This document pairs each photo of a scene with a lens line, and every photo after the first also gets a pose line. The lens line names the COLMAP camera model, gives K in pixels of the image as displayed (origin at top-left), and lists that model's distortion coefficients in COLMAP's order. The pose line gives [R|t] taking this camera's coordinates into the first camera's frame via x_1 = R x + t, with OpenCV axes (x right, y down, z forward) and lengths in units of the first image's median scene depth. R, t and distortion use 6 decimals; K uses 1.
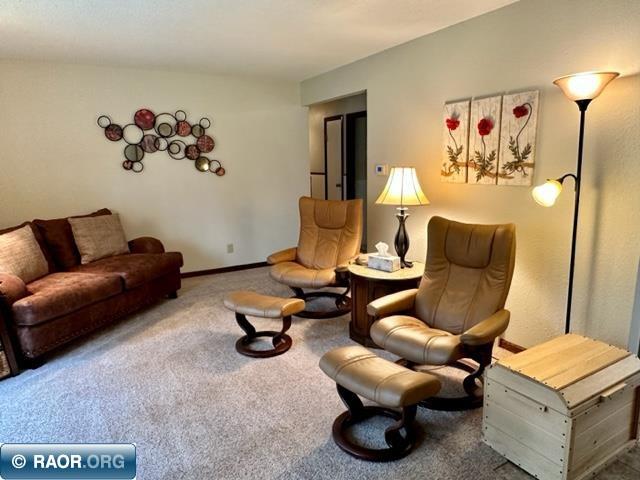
lens RADIAL K [[426.6, 0, 319.0], [0, 426.6, 240.4], [0, 0, 1]] dist [0.001271, 0.005466]
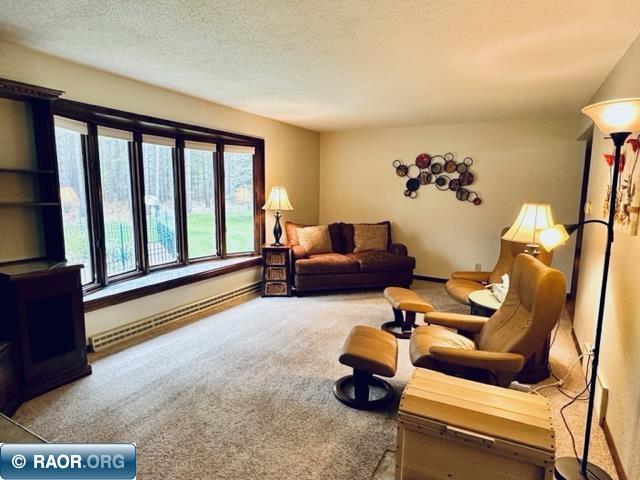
lens RADIAL K [[385.5, 0, 321.5], [0, 385.5, 241.4], [0, 0, 1]] dist [-0.003889, -0.000608]
pose [[0.535731, 0.140681, -0.832587, 0.491447], [-0.183164, 0.981907, 0.048054, -0.027102], [0.824283, 0.126756, 0.551806, 0.071948]]
